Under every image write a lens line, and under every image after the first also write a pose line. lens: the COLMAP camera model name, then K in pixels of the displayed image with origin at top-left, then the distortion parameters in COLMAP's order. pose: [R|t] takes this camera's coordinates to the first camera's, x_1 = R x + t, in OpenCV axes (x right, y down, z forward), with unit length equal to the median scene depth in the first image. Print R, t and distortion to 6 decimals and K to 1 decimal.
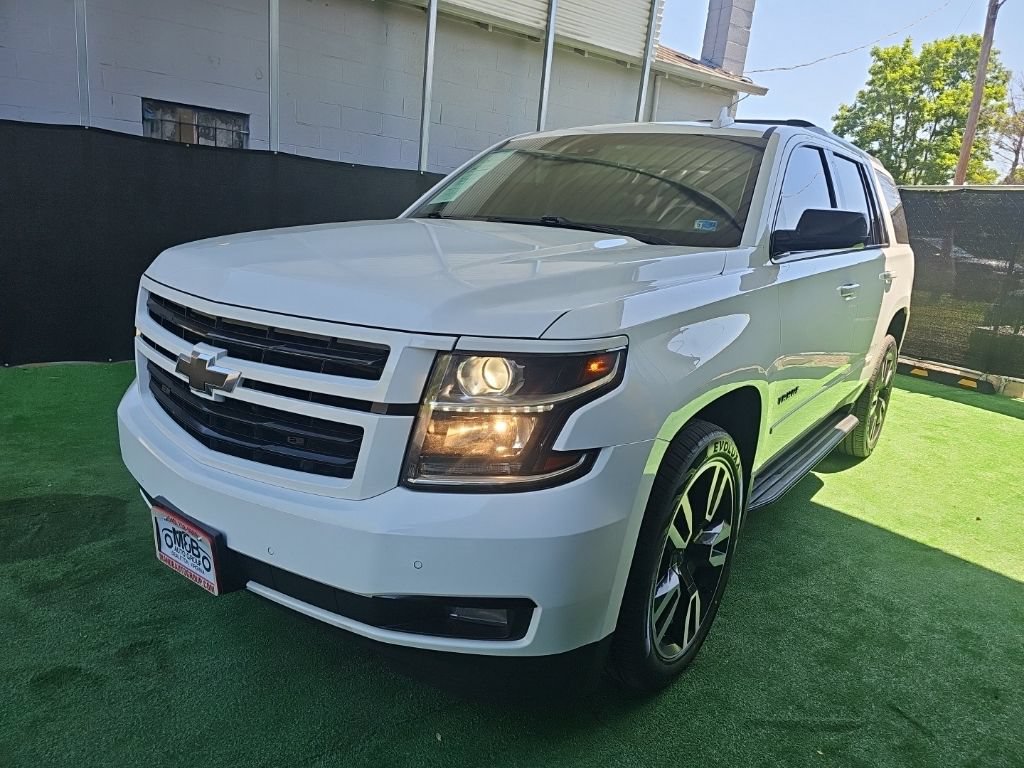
lens RADIAL K [[676.6, 0, 521.0], [0, 676.6, 385.2], [0, 0, 1]] dist [0.053159, -0.050967]
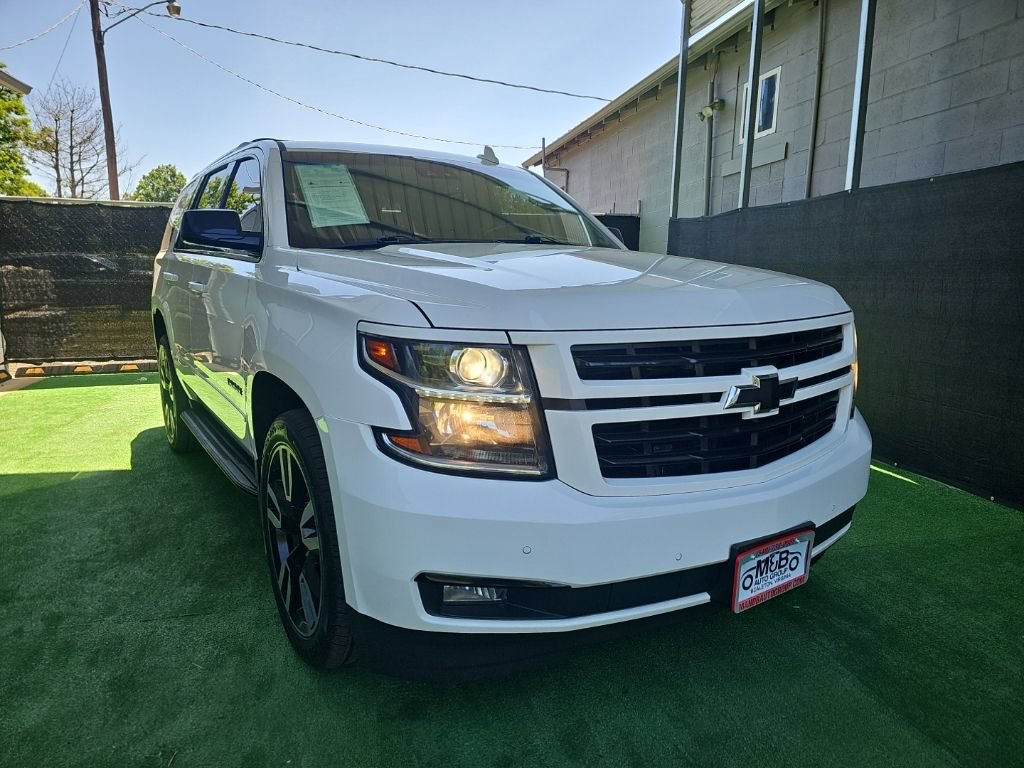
lens RADIAL K [[676.8, 0, 507.6], [0, 676.8, 385.6], [0, 0, 1]] dist [0.048735, -0.045341]
pose [[0.343335, -0.225967, 0.911625, -0.353841], [0.242108, 0.959117, 0.146556, -0.062985], [-0.907472, 0.170394, 0.384007, 0.220117]]
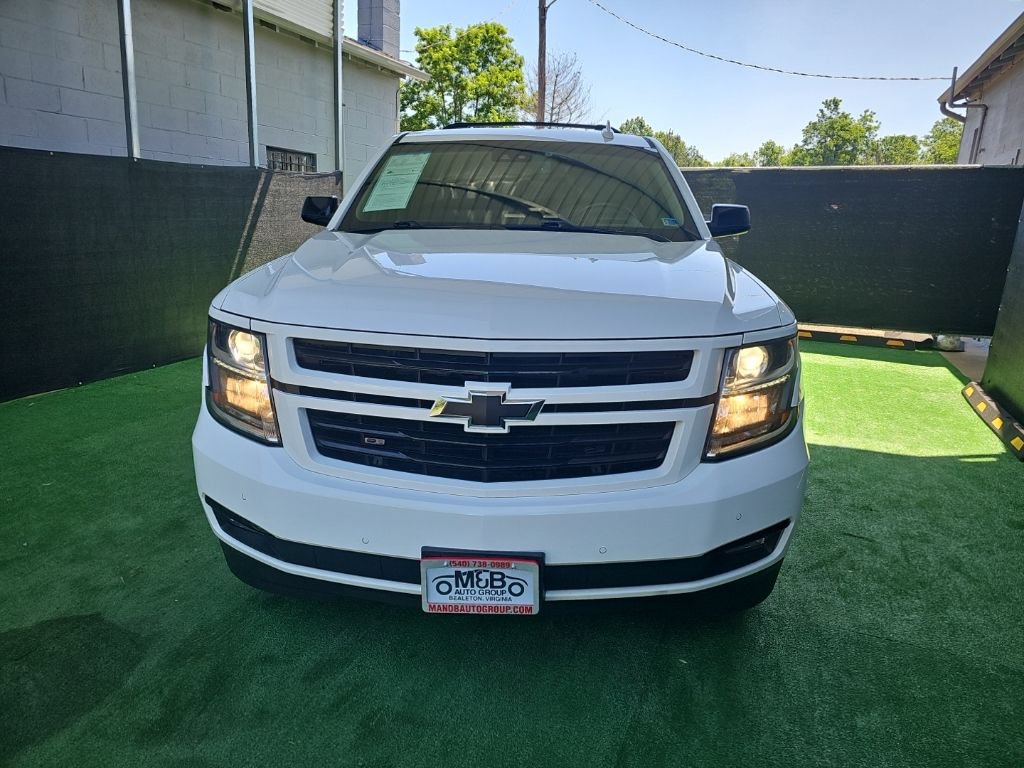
lens RADIAL K [[681.1, 0, 518.3], [0, 681.1, 381.8], [0, 0, 1]] dist [0.051218, -0.047868]
pose [[0.825761, -0.184535, 0.532979, -0.220541], [0.165264, 0.982651, 0.084178, -0.031106], [-0.539266, 0.018571, 0.841931, 0.028218]]
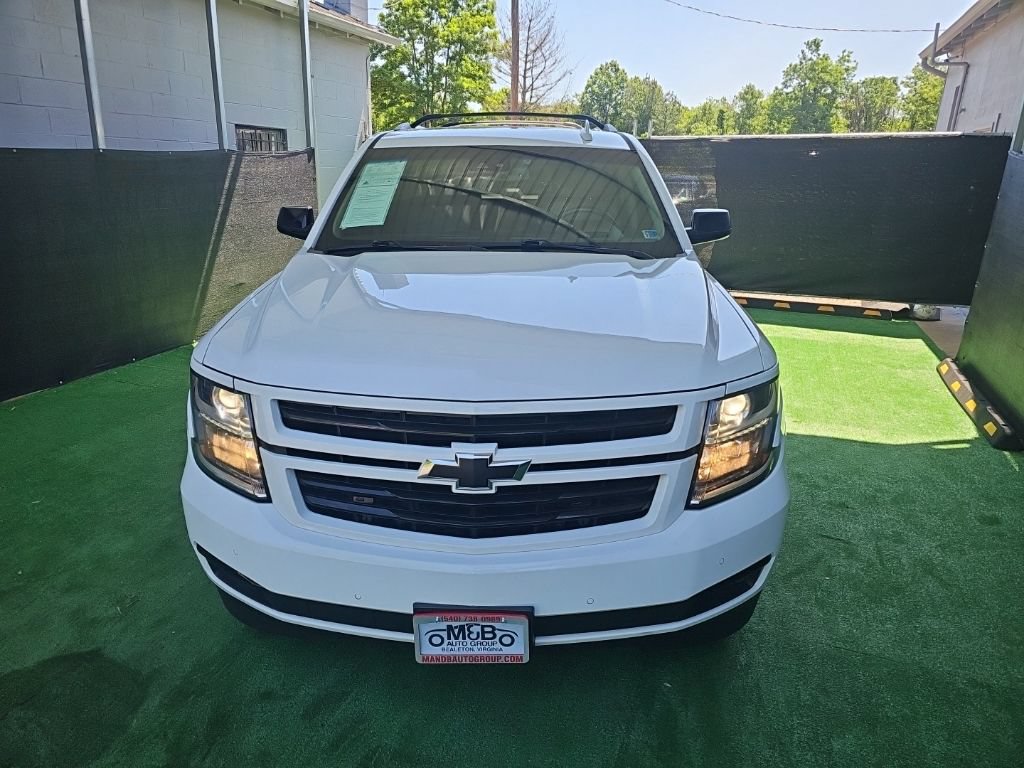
lens RADIAL K [[676.8, 0, 507.6], [0, 676.8, 385.6], [0, 0, 1]] dist [0.048735, -0.045341]
pose [[0.813680, -0.243080, 0.528051, -0.213864], [0.185824, 0.969478, 0.159946, -0.067902], [-0.550813, -0.032020, 0.834014, 0.029833]]
